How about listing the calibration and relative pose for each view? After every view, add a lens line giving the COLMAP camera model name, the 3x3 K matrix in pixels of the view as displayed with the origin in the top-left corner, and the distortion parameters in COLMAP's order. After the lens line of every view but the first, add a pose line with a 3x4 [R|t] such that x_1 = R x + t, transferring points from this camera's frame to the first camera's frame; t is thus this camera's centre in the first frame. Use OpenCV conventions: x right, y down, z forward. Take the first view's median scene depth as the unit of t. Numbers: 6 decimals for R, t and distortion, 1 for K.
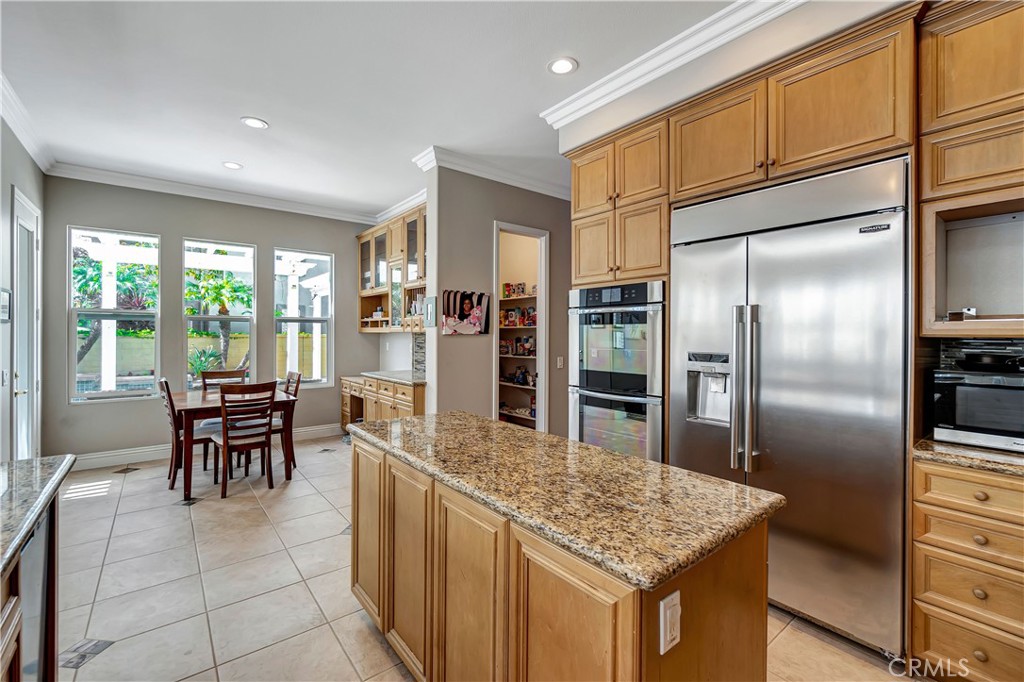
lens RADIAL K [[434.8, 0, 496.2], [0, 434.8, 335.2], [0, 0, 1]] dist [-0.004246, 0.001598]
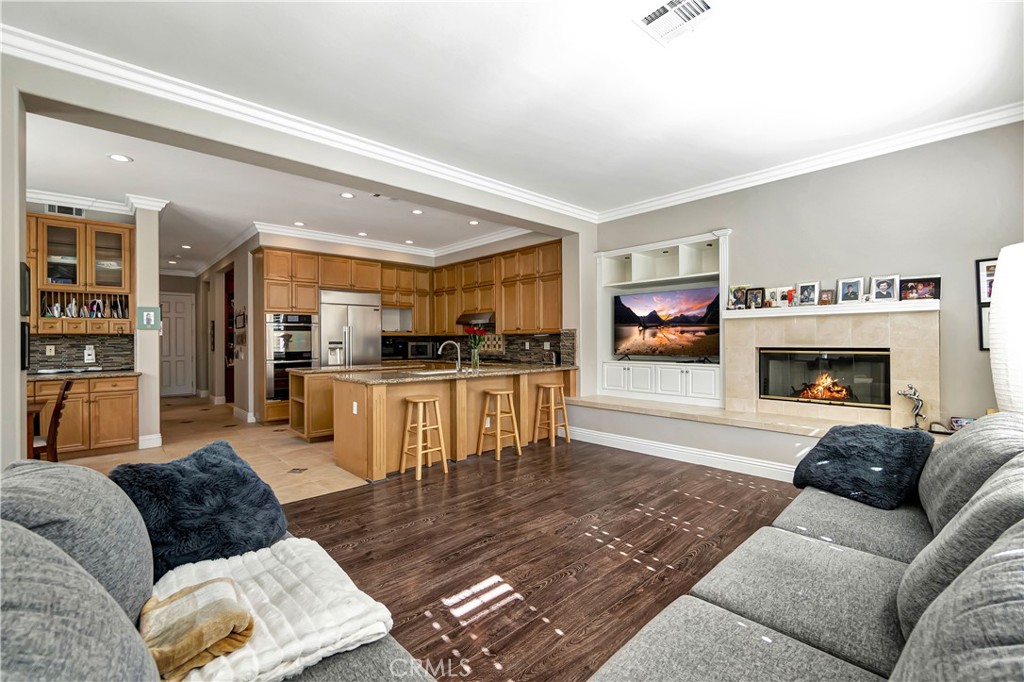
lens RADIAL K [[434.8, 0, 526.7], [0, 434.8, 341.9], [0, 0, 1]] dist [-0.004246, 0.001598]
pose [[-0.116730, -0.007717, 0.993134, -2.033738], [0.010886, 0.999900, 0.009049, 0.024995], [-0.993104, 0.011868, -0.116635, 0.033851]]
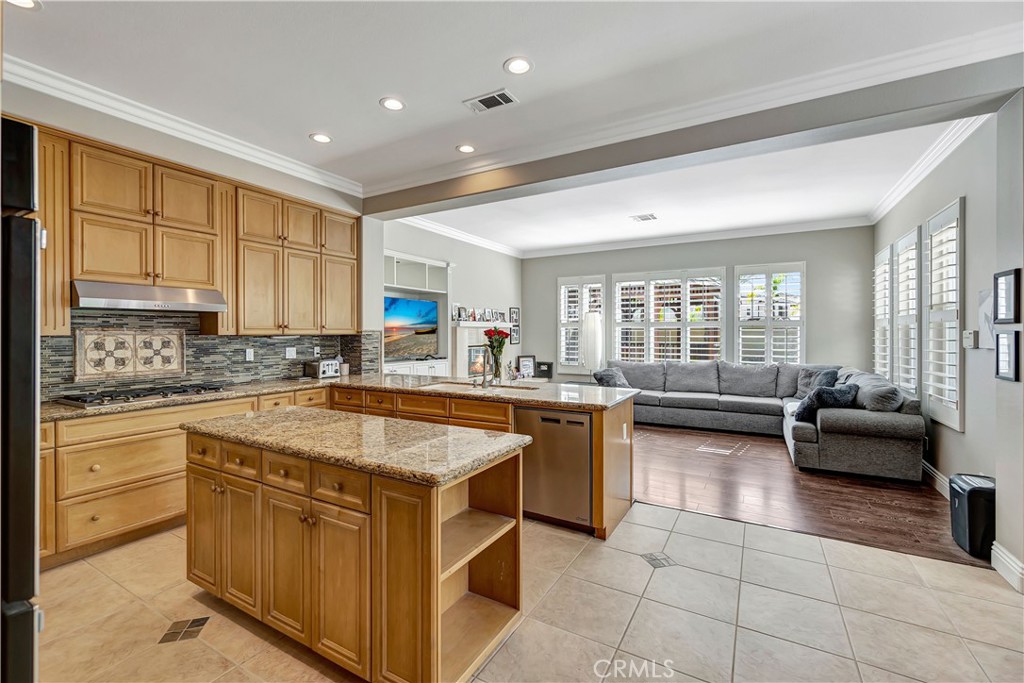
lens RADIAL K [[434.8, 0, 506.8], [0, 434.8, 334.5], [0, 0, 1]] dist [-0.004246, 0.001598]
pose [[-0.925361, -0.002126, -0.379082, 0.014522], [-0.004510, 0.999975, 0.005401, -0.007492], [0.379061, 0.006707, -0.925347, 1.304389]]
